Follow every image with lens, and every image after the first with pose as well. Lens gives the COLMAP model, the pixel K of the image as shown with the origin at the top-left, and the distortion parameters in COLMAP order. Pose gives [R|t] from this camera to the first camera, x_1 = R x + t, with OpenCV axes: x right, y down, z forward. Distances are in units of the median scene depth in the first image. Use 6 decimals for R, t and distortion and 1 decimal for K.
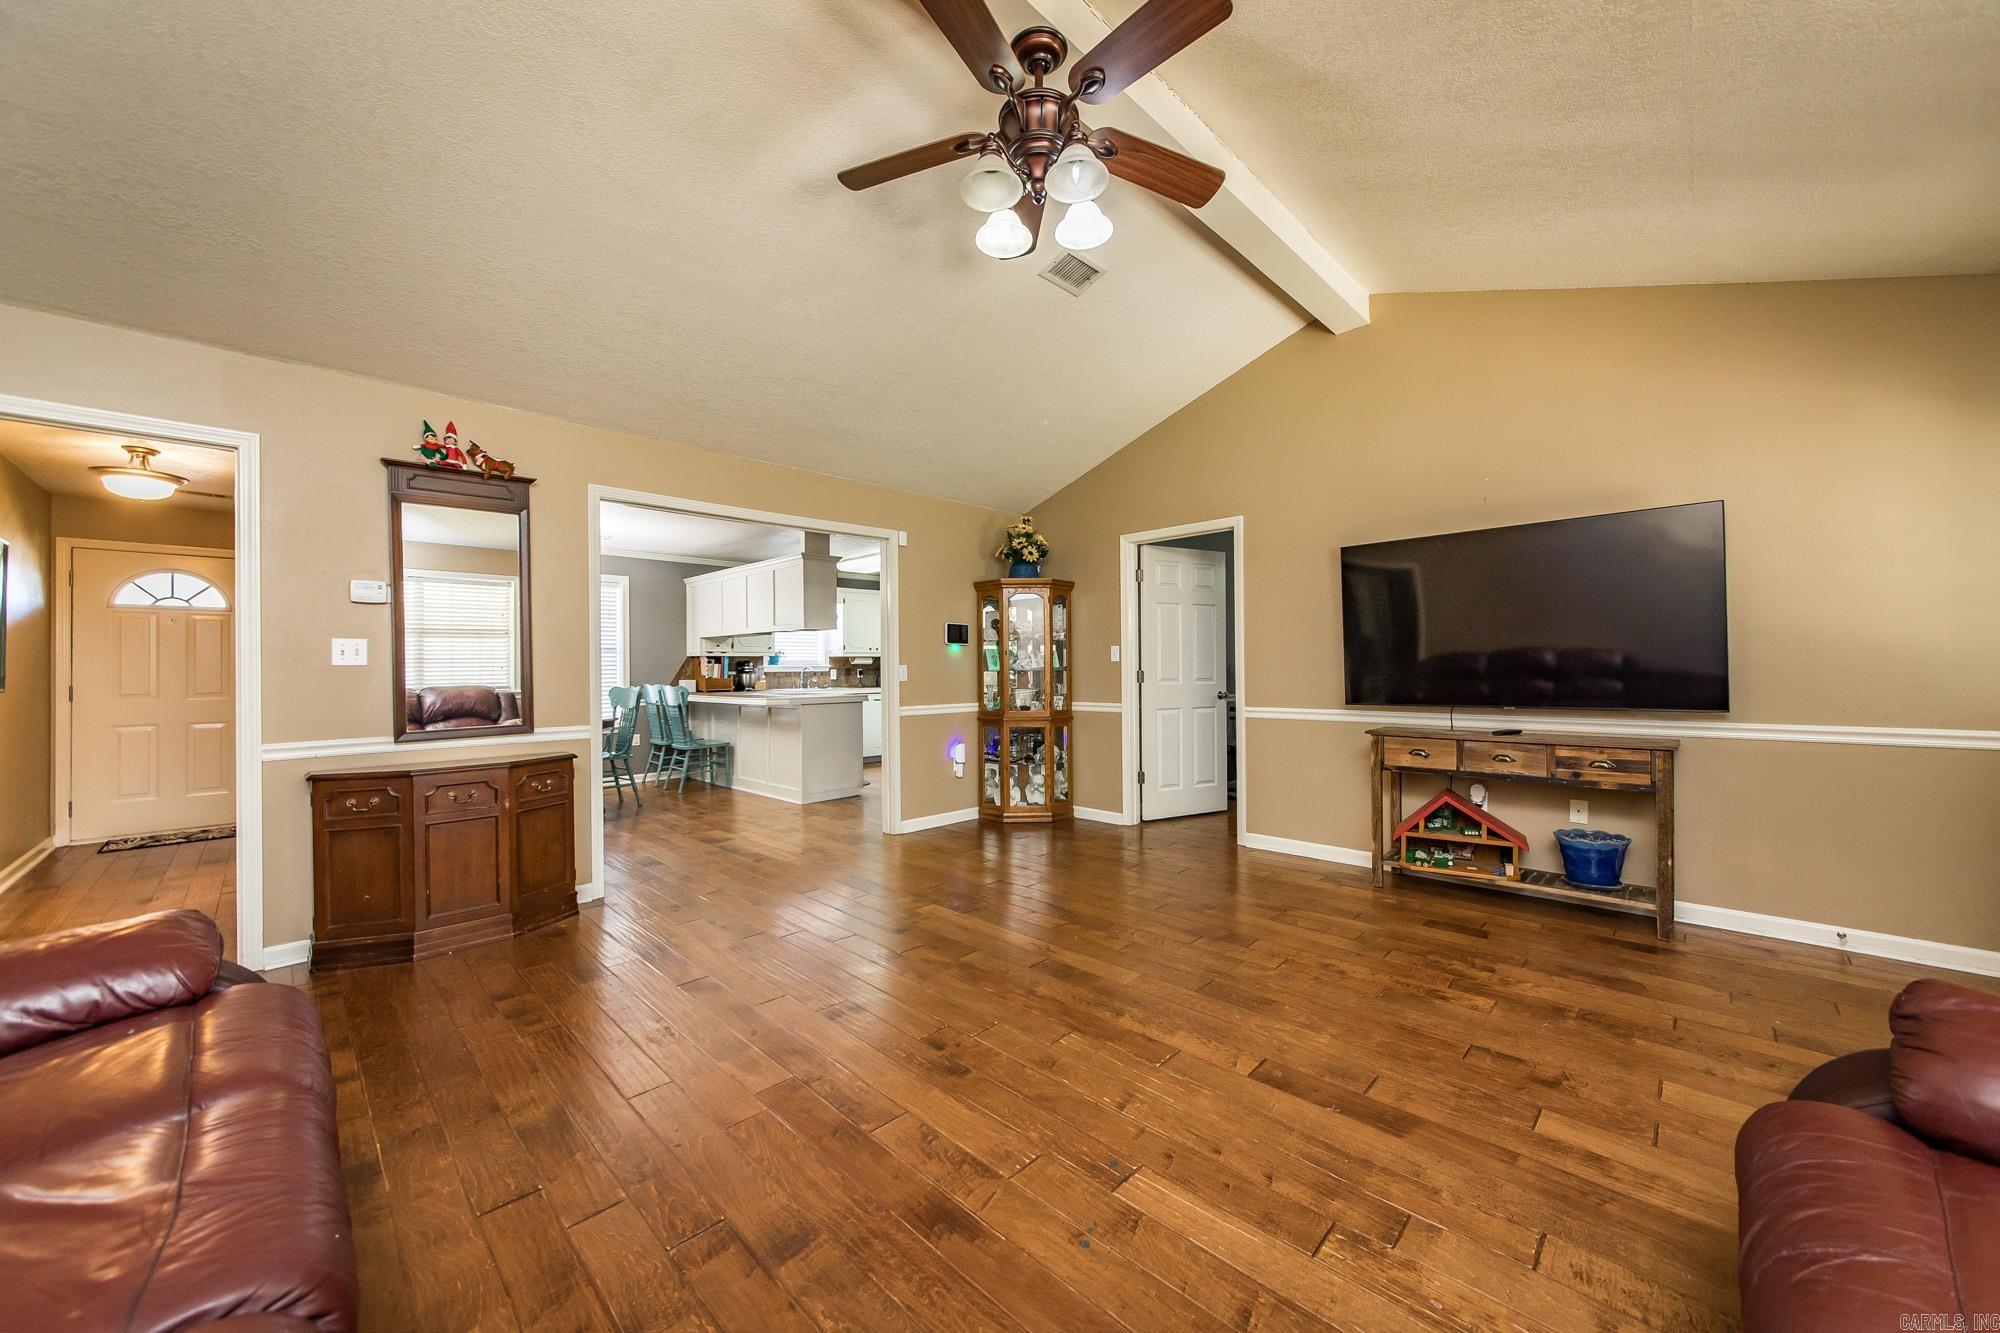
lens RADIAL K [[728.9, 0, 1007.5], [0, 728.9, 659.2], [0, 0, 1]] dist [-0.000272, 0.000003]
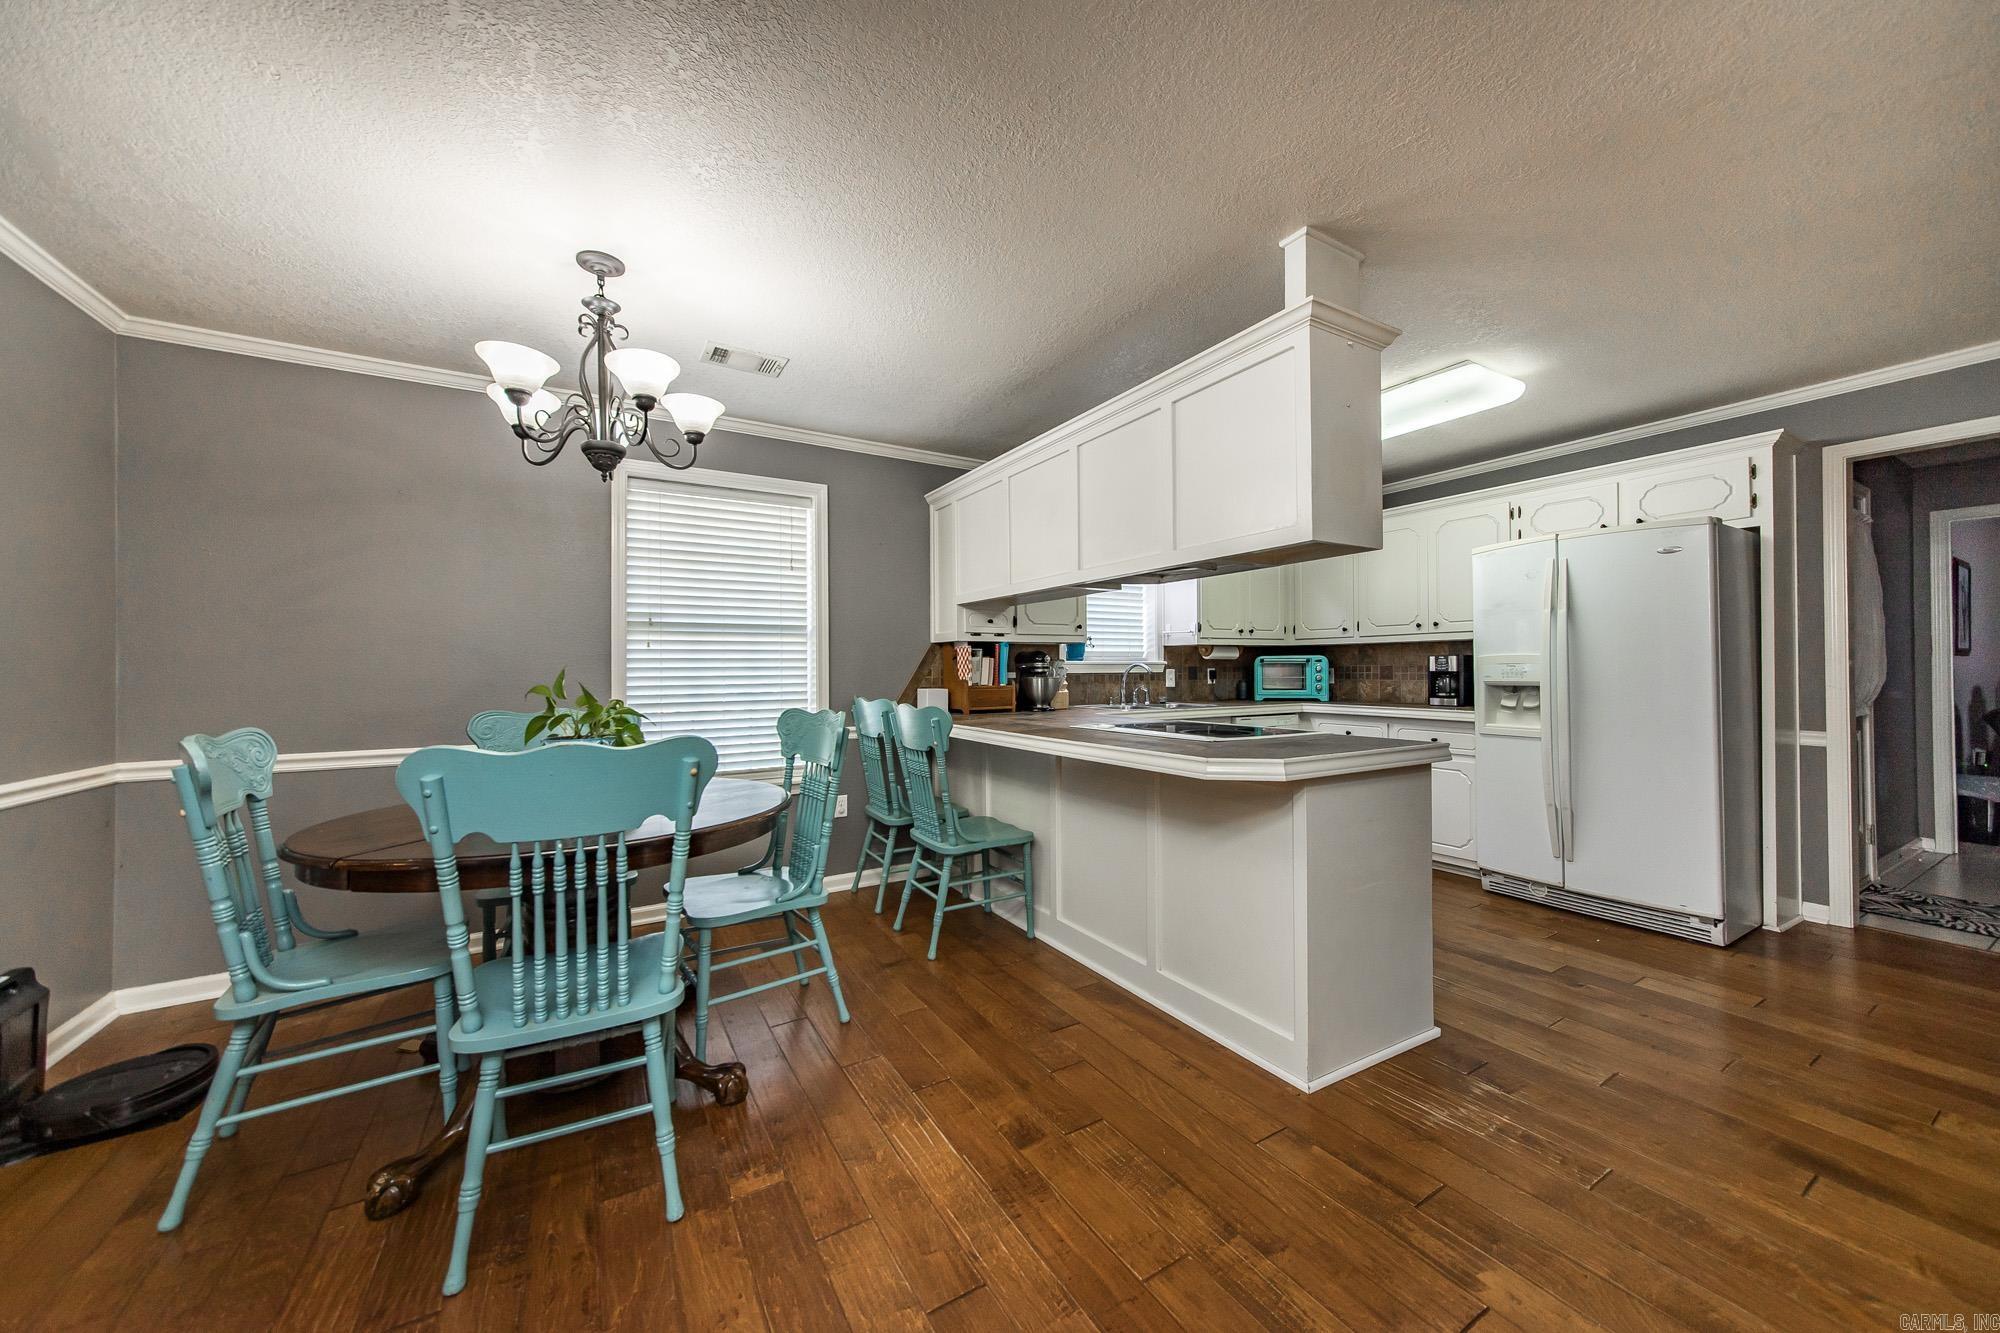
lens RADIAL K [[704.6, 0, 987.2], [0, 704.6, 661.0], [0, 0, 1]] dist [-0.000798, 0.000030]
pose [[0.962737, 0.001803, -0.270435, -0.262475], [-0.000727, 0.999991, 0.004081, 0.006937], [0.270440, -0.003732, 0.962730, 0.522040]]
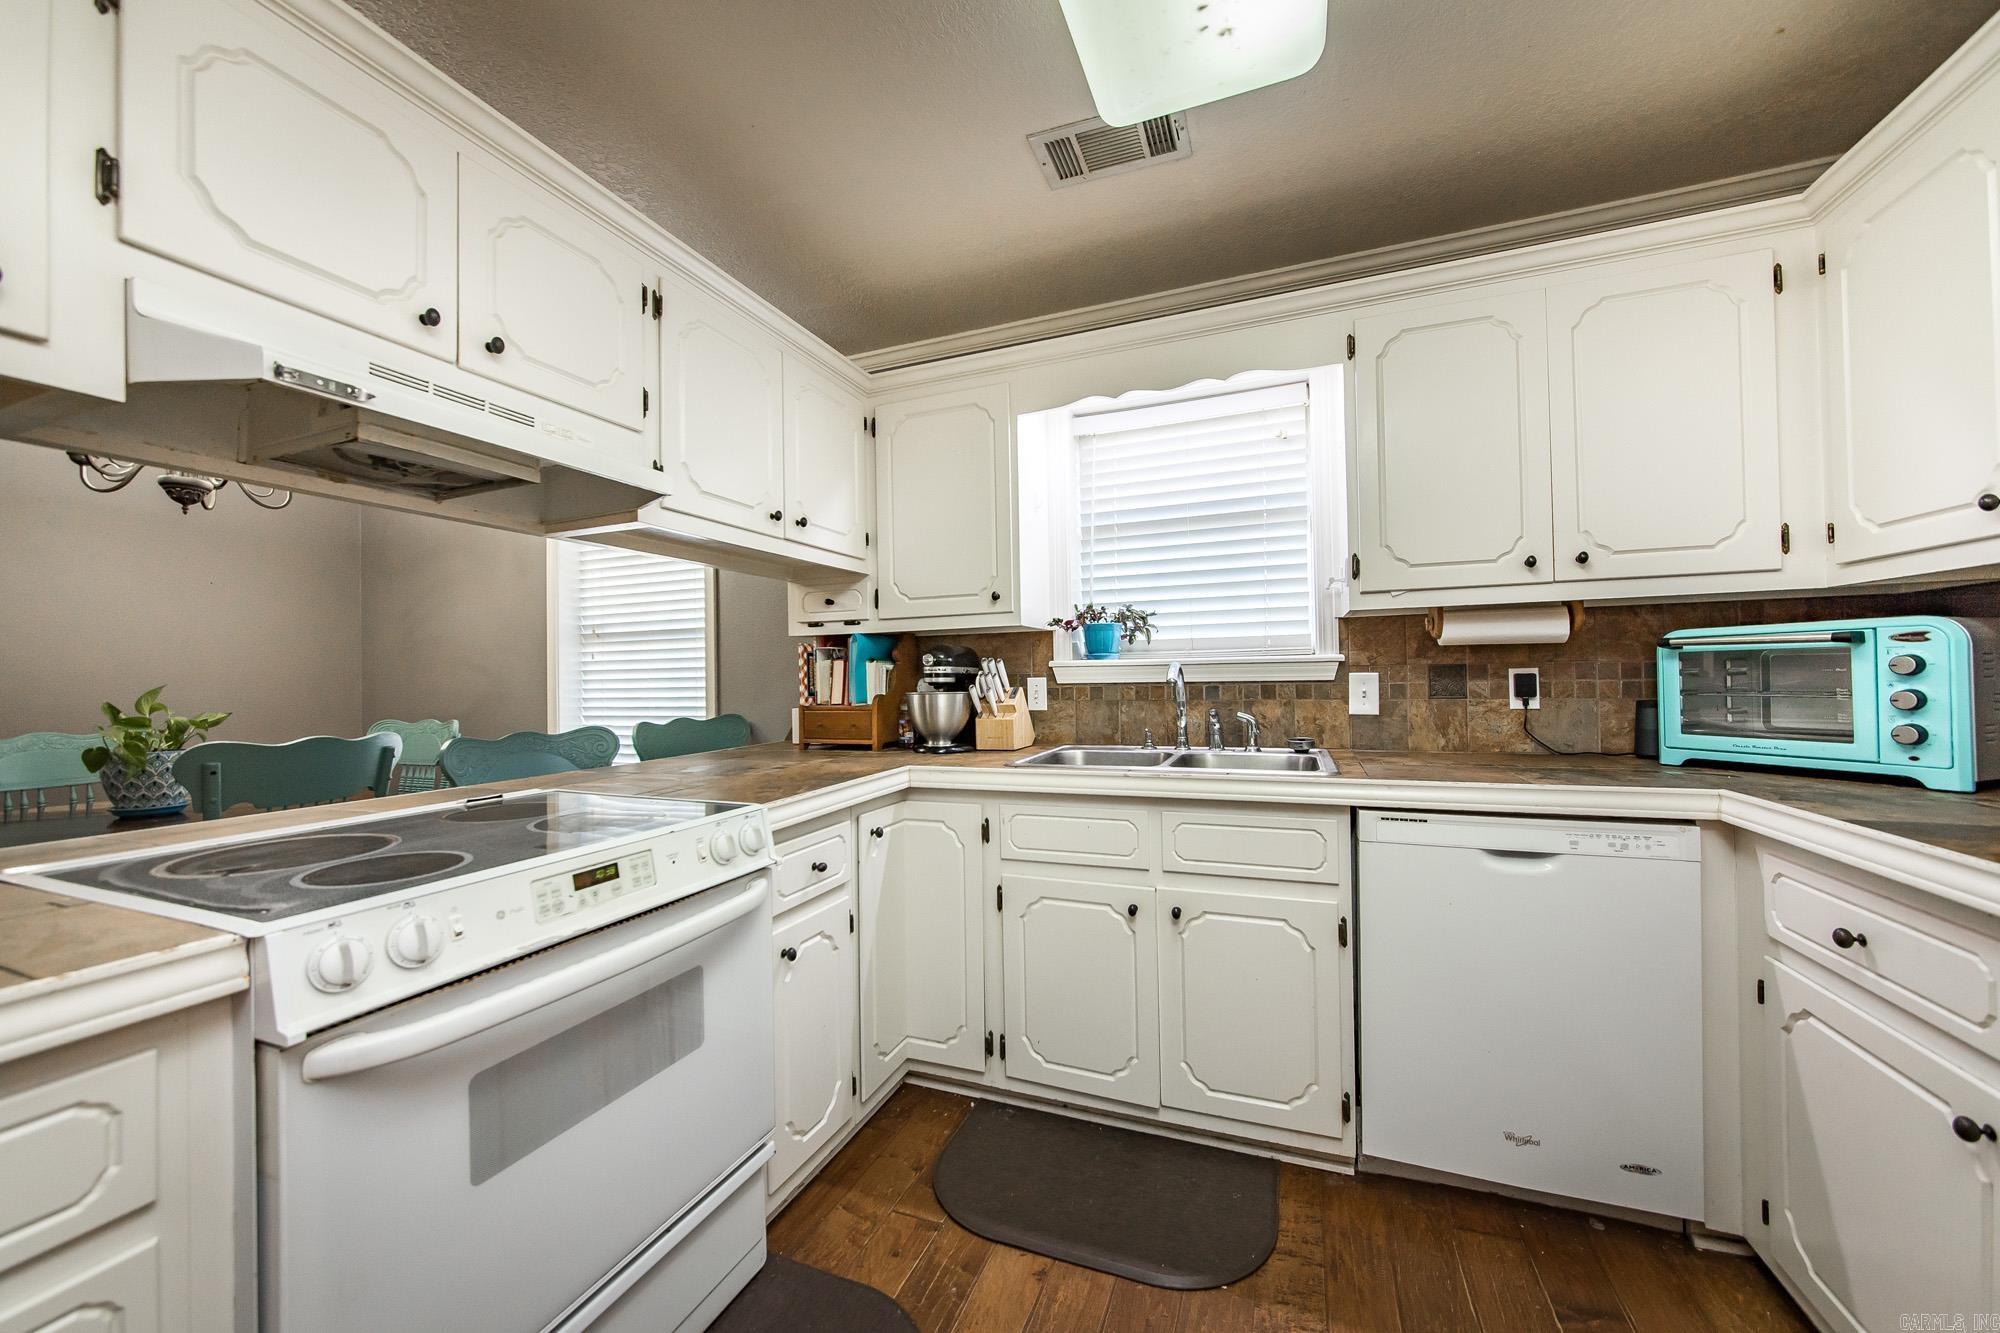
lens RADIAL K [[734.2, 0, 994.9], [0, 734.2, 672.1], [0, 0, 1]] dist [-0.005789, 0.000089]
pose [[0.384023, -0.000612, -0.923323, -0.079734], [0.025261, 0.999632, 0.009844, 0.010290], [0.922978, -0.027104, 0.383898, 0.924543]]
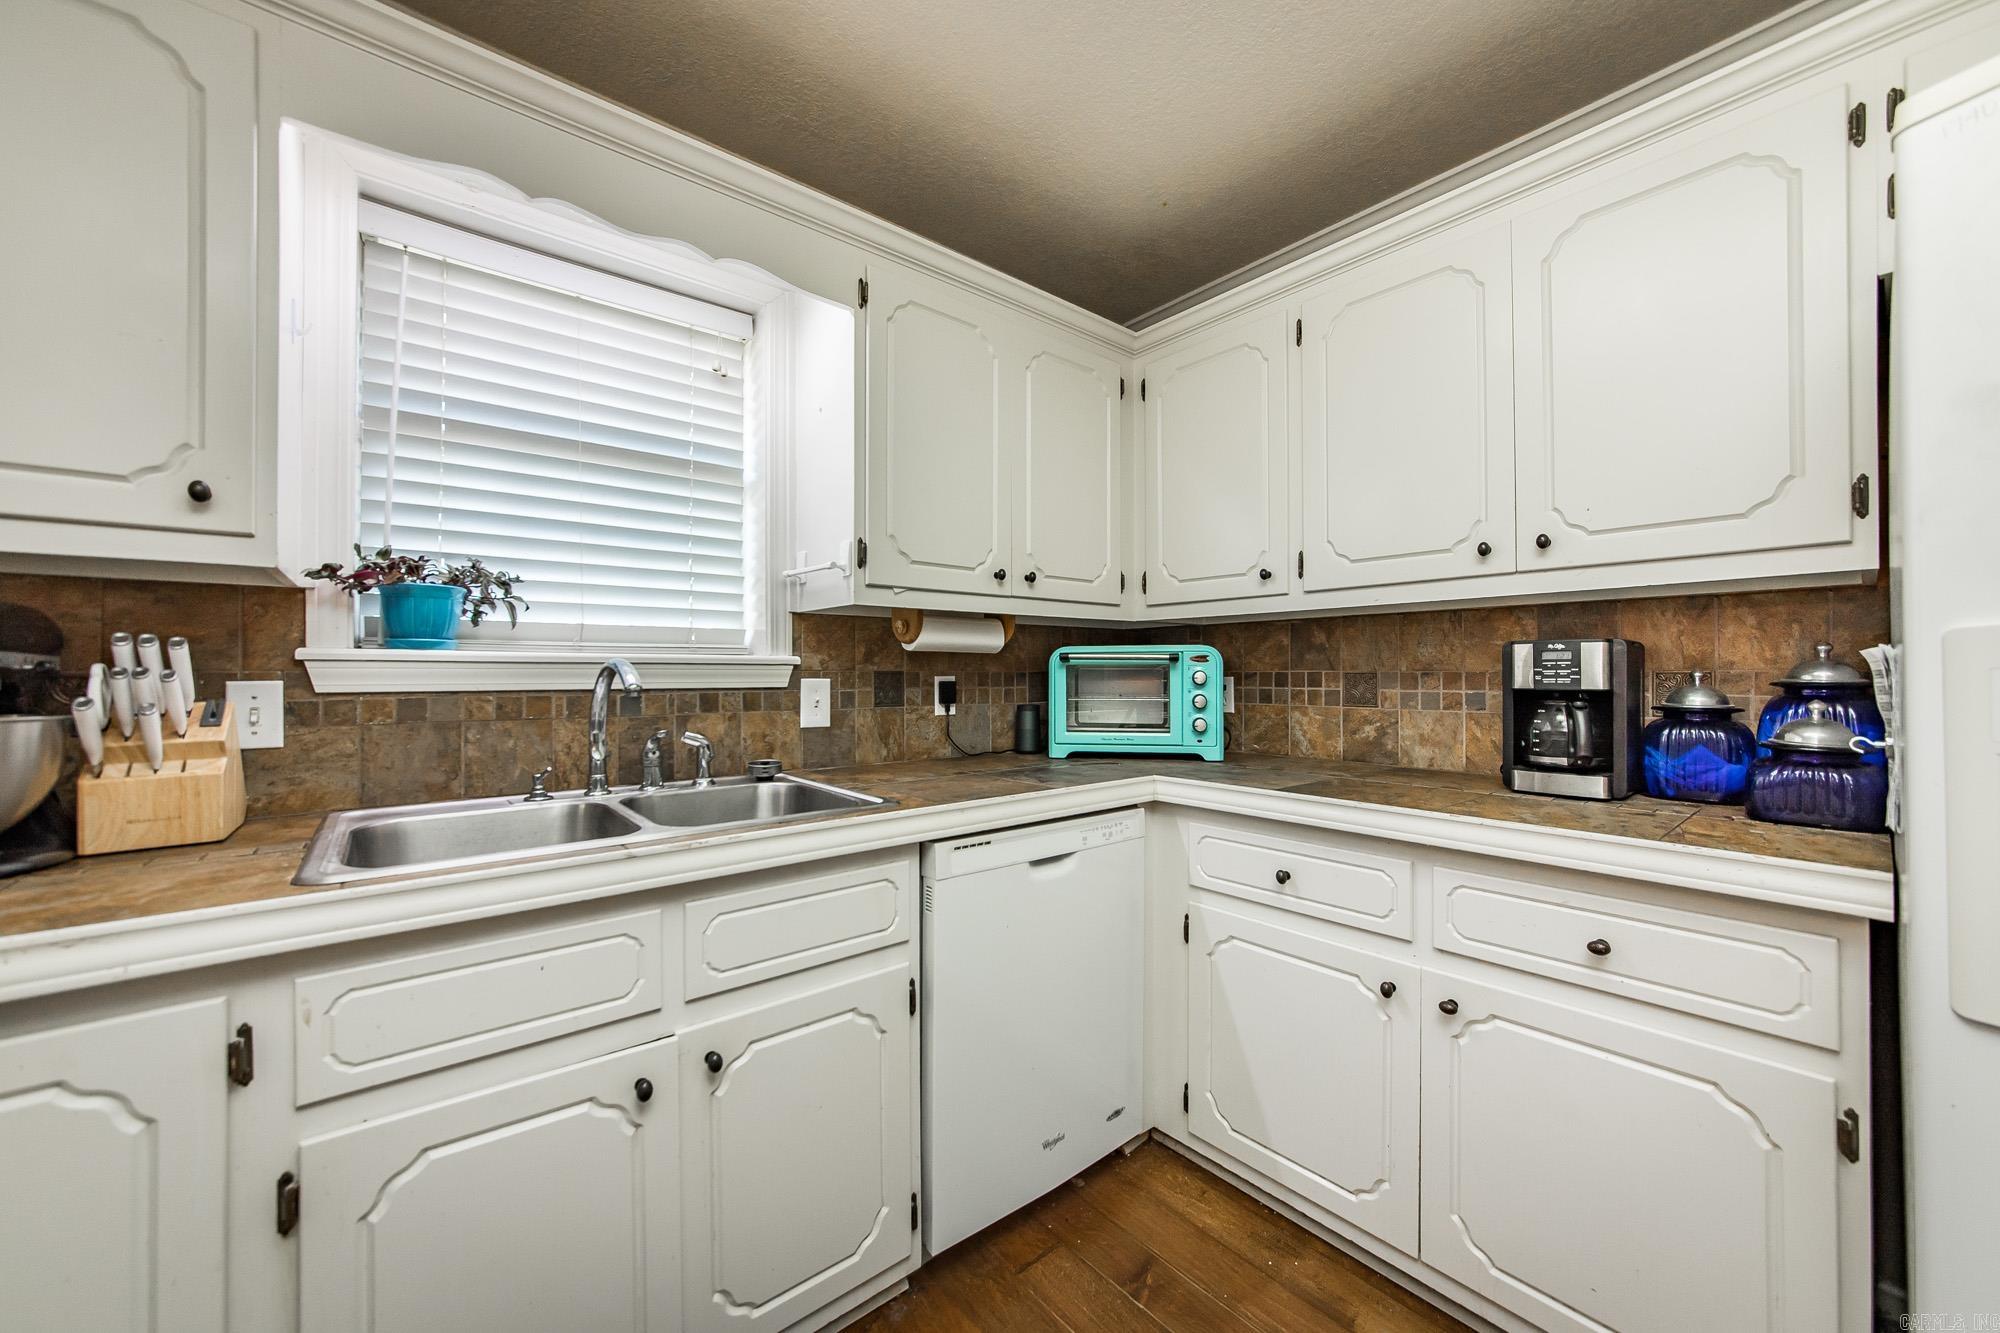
lens RADIAL K [[734.2, 0, 994.9], [0, 734.2, 672.1], [0, 0, 1]] dist [-0.005789, 0.000089]
pose [[0.993746, 0.008752, -0.111321, -0.193092], [-0.007579, 0.999911, 0.010962, 0.011501], [0.111407, -0.010050, 0.993724, 0.928236]]
